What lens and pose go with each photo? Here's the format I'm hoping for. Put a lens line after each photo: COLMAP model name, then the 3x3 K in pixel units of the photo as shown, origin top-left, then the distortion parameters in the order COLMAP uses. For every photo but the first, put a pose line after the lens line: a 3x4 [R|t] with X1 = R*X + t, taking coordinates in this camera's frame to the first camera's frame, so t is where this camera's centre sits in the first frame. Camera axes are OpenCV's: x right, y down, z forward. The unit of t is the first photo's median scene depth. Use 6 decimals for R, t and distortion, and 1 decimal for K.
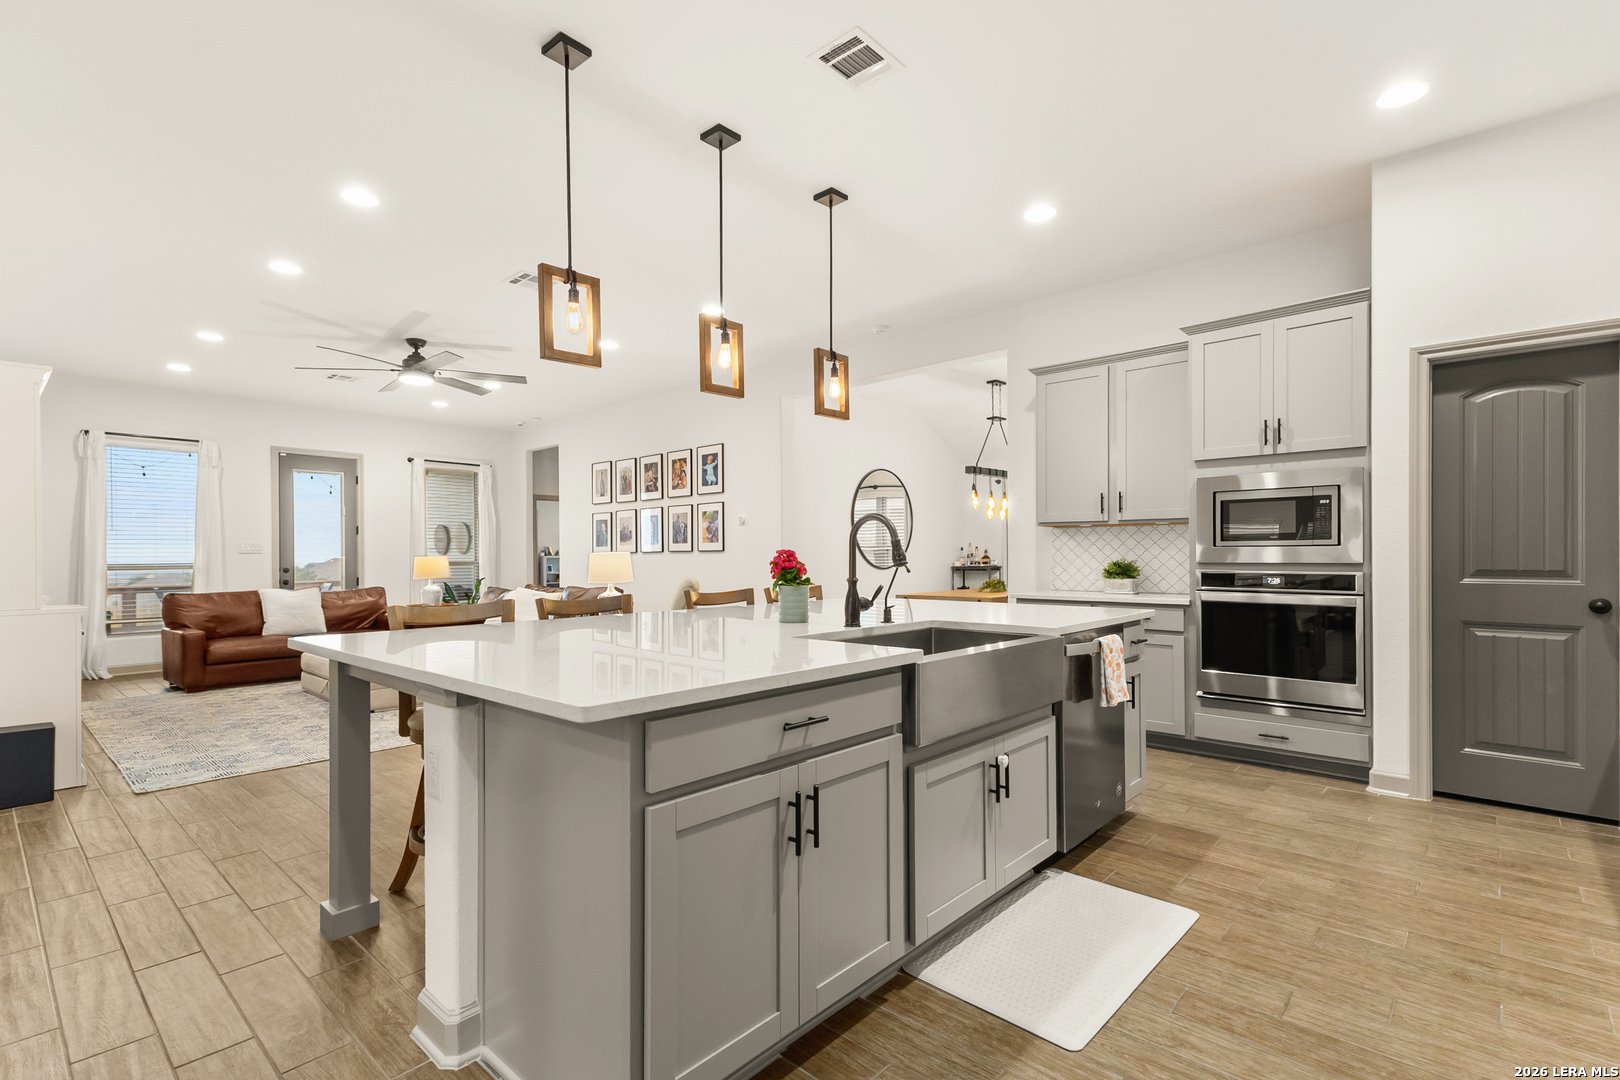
lens RADIAL K [[750.5, 0, 813.7], [0, 750.5, 556.4], [0, 0, 1]] dist [0.021837, -0.000842]
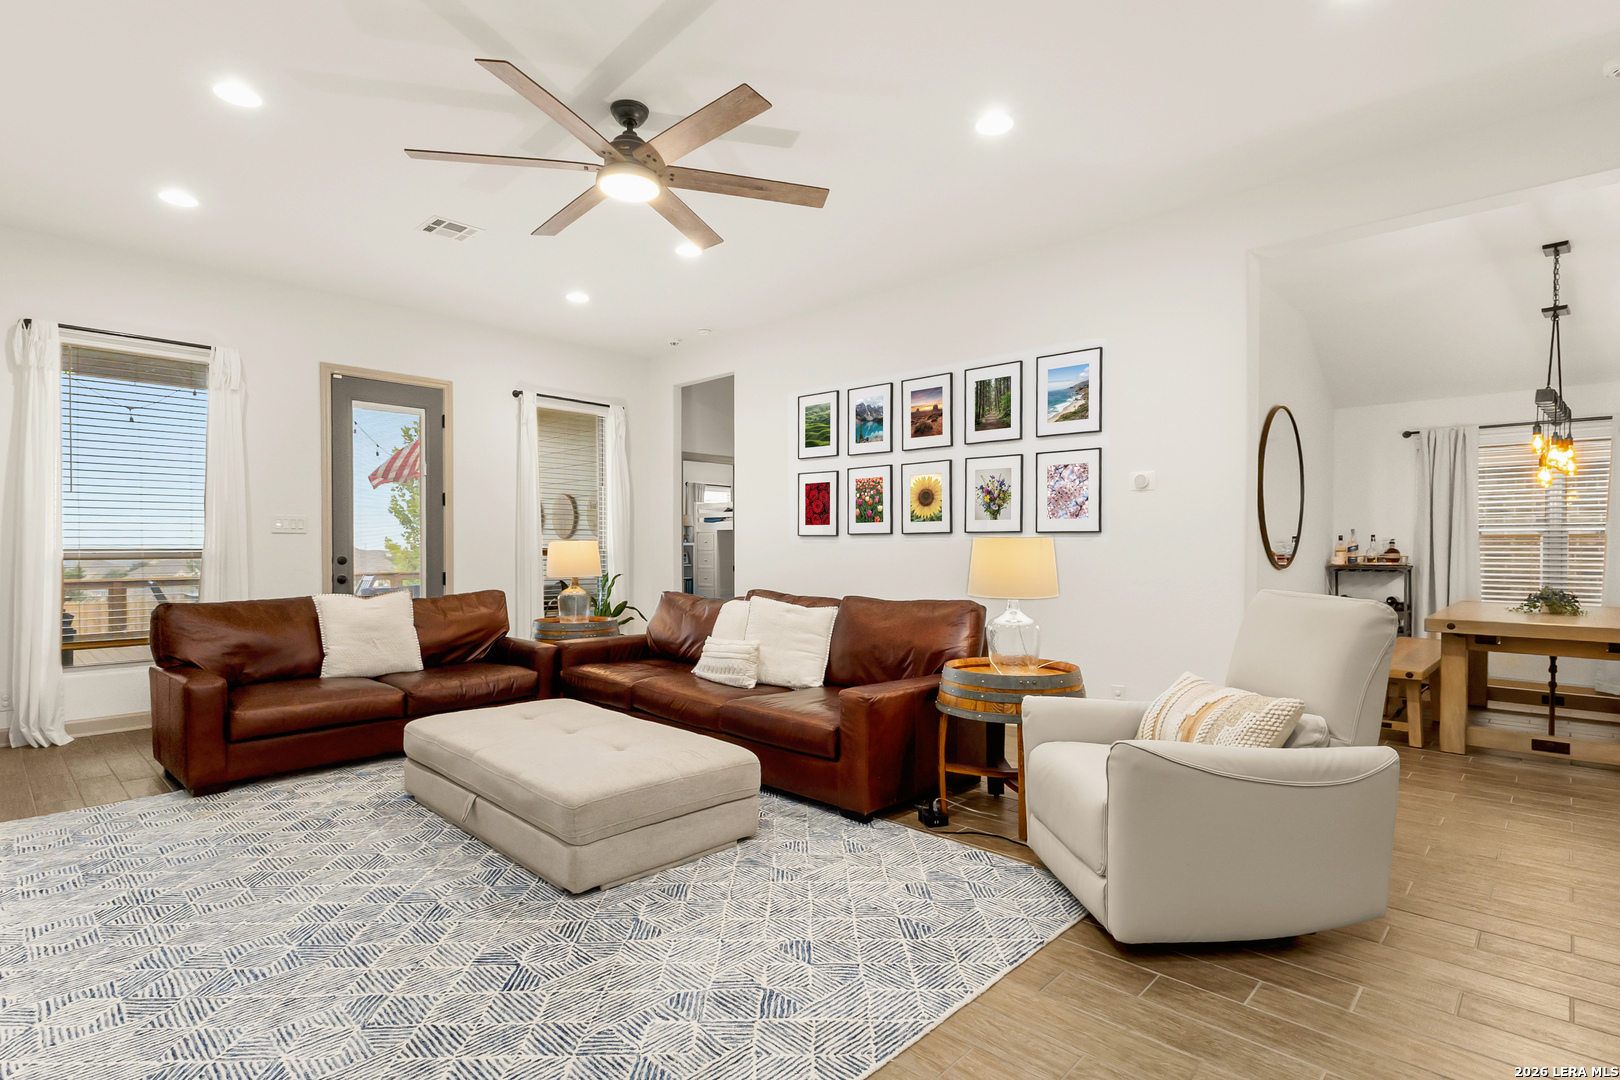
lens RADIAL K [[799.2, 0, 806.6], [0, 799.2, 552.9], [0, 0, 1]] dist [0.023024, -0.011106]
pose [[0.999364, 0.006306, -0.035104, -0.350601], [-0.005895, 0.999913, 0.011801, 0.001912], [0.035176, -0.011587, 0.999314, 0.422211]]
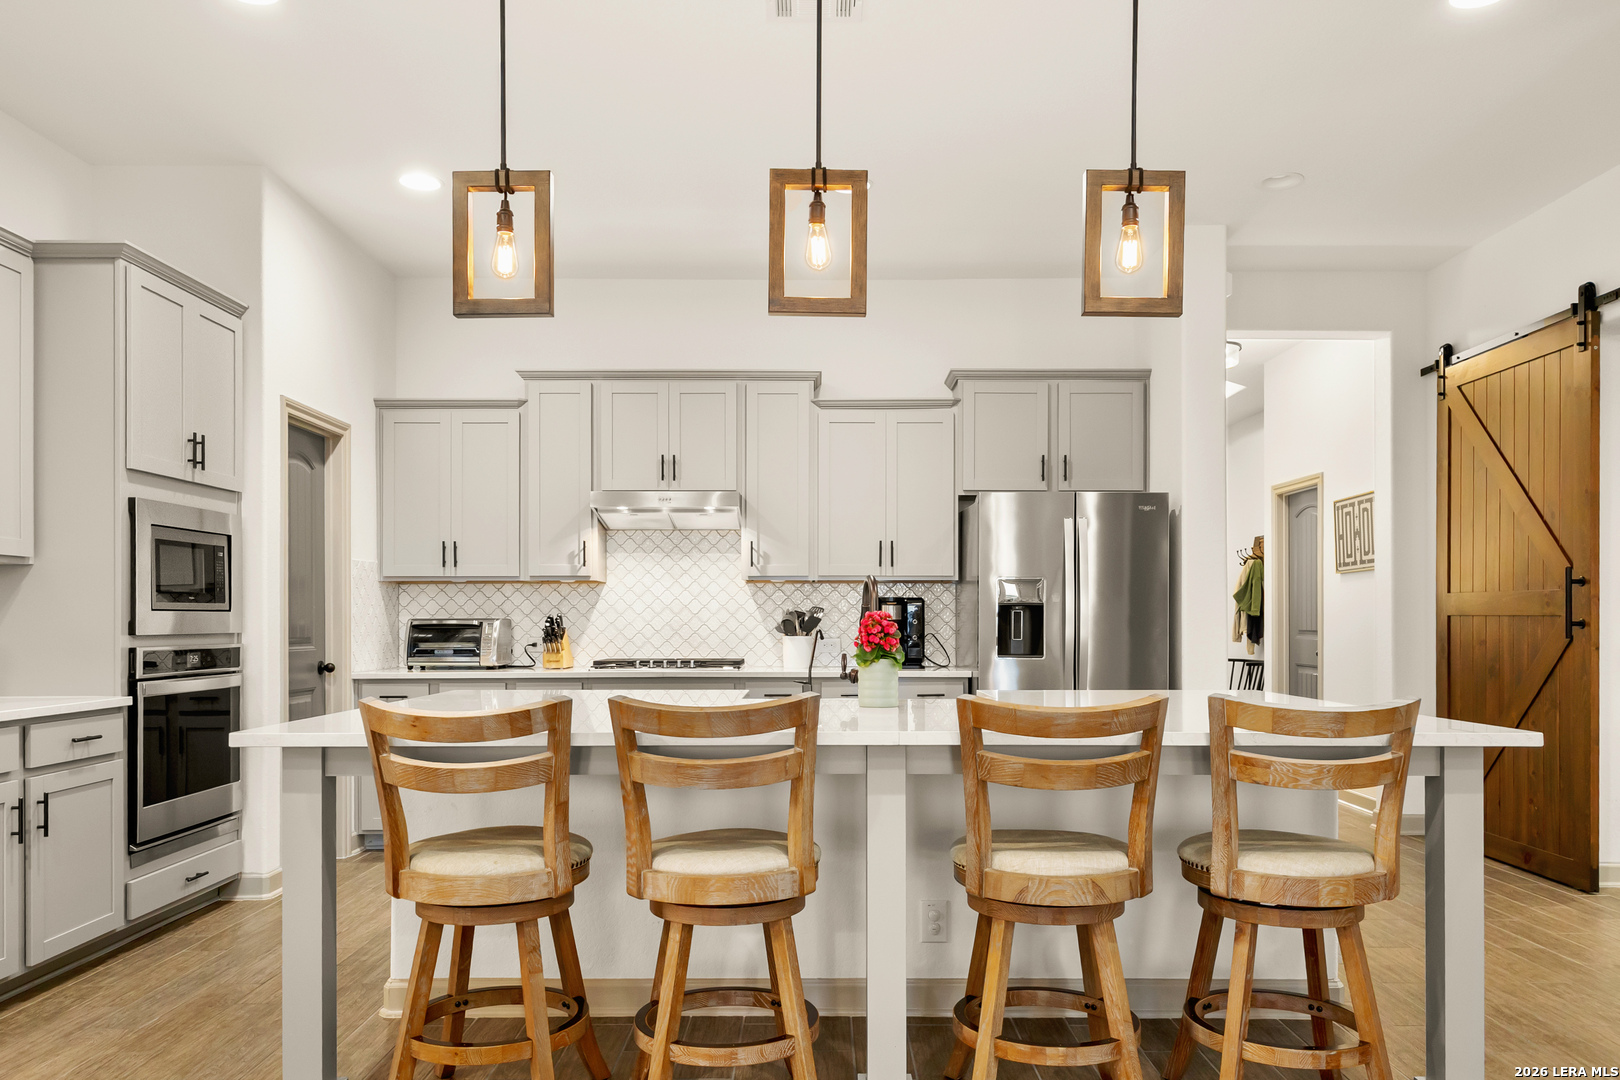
lens RADIAL K [[1173.3, 0, 813.4], [0, 1173.3, 612.5], [0, 0, 1]] dist [0.006091, 0.000735]
pose [[-0.672058, 0.012527, 0.740393, -0.332458], [0.006675, 0.999919, -0.010859, 0.002493], [-0.740469, -0.002356, -0.672087, 0.724523]]
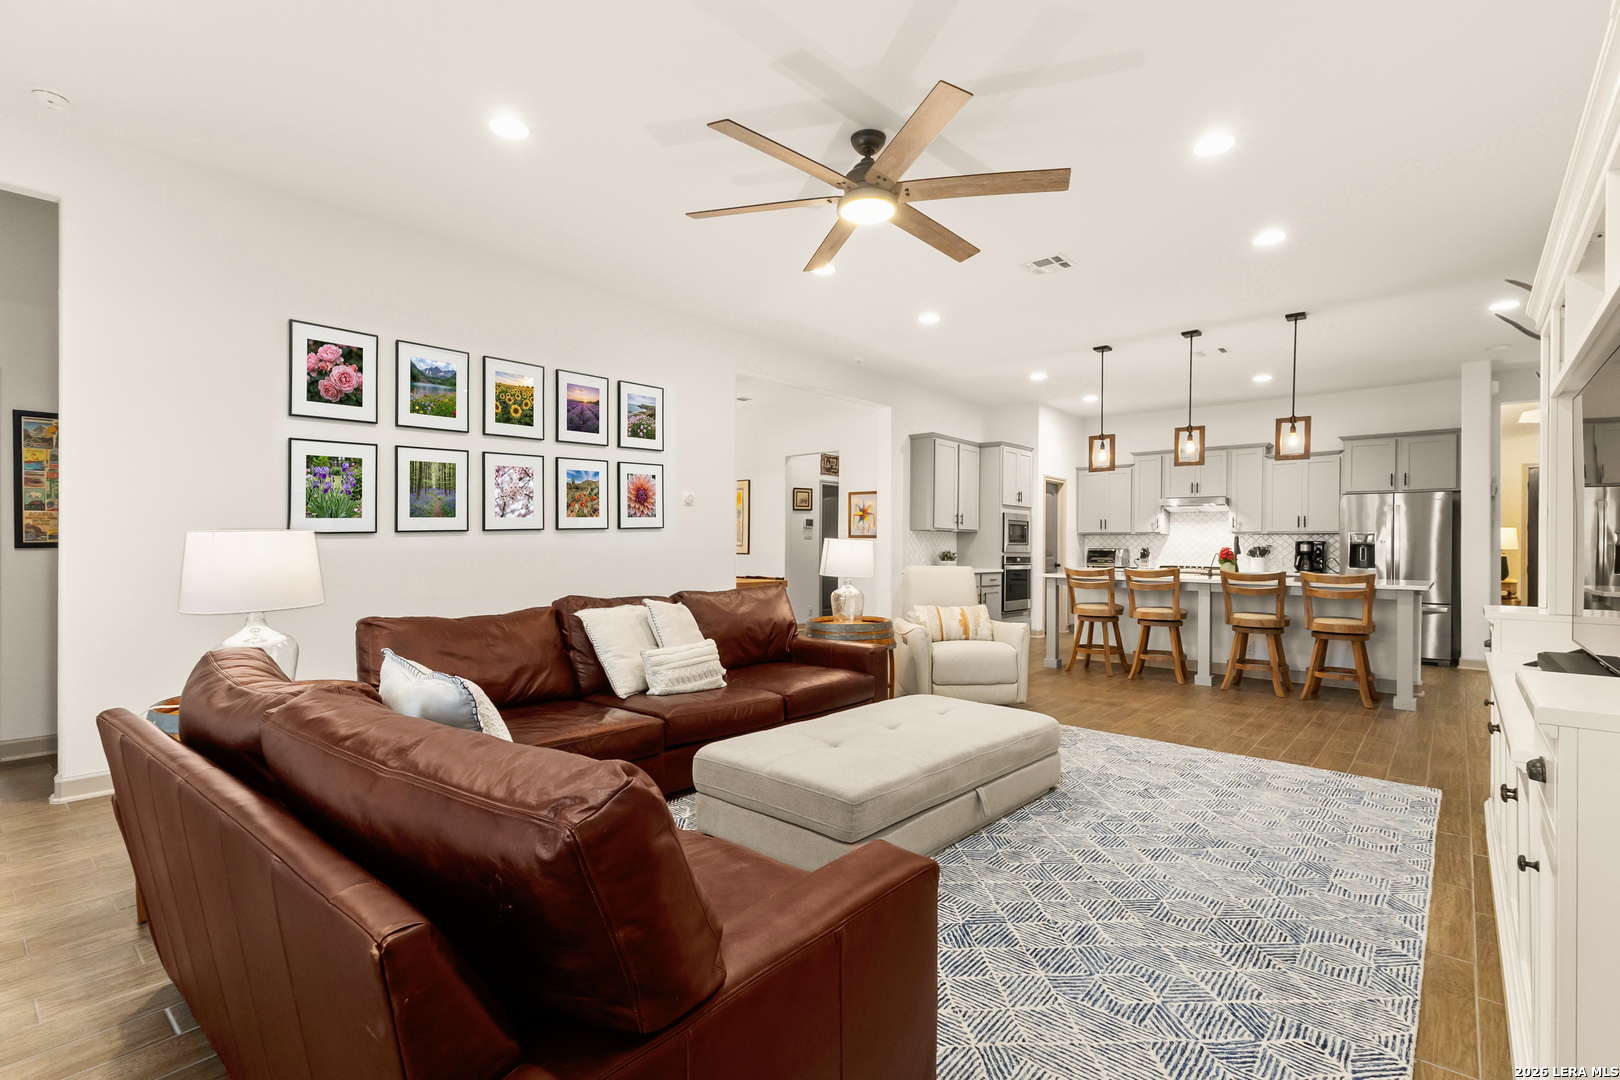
lens RADIAL K [[740.2, 0, 794.0], [0, 740.2, 545.3], [0, 0, 1]] dist [0.000512, -0.000046]
pose [[0.000133, 0.010029, 0.999950, -0.938241], [-0.010579, 0.999894, -0.010027, 0.010306], [-0.999944, -0.010577, 0.000239, 0.938522]]
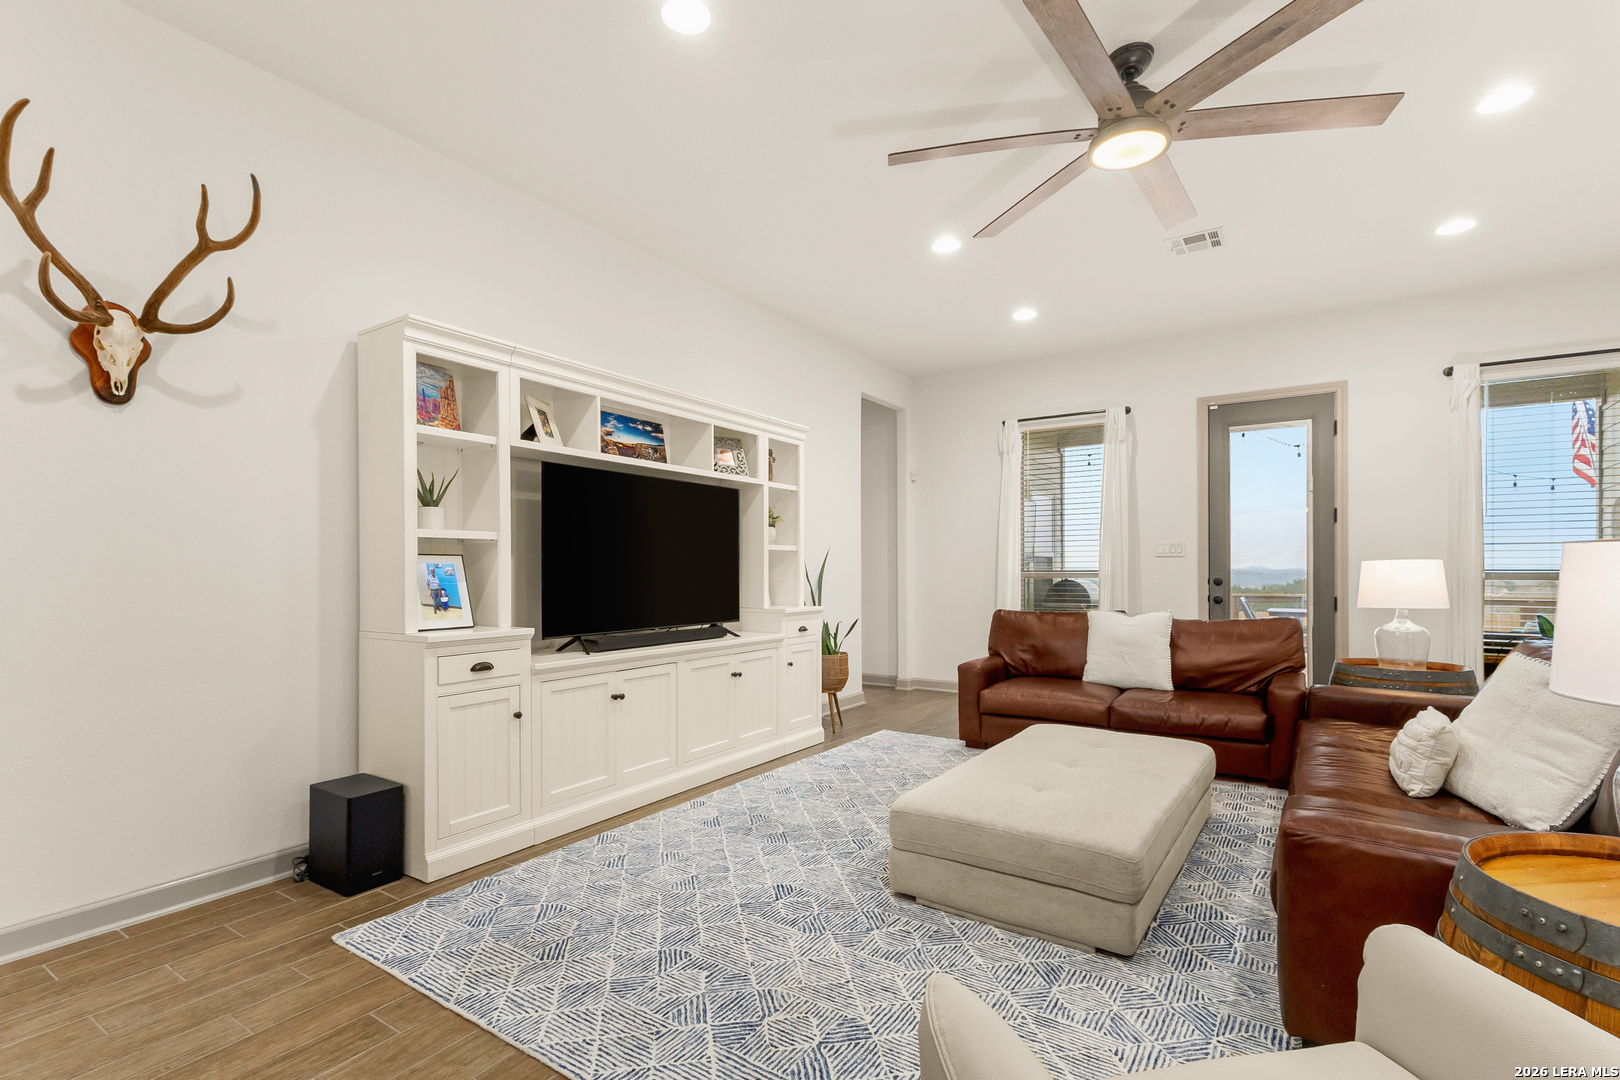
lens RADIAL K [[752.8, 0, 817.8], [0, 752.8, 570.3], [0, 0, 1]] dist [0.020582, -0.000199]
pose [[0.150862, 0.007842, -0.988524, -0.115560], [0.004827, 0.999951, 0.008669, 0.000935], [0.988543, -0.006080, 0.150817, 0.680418]]
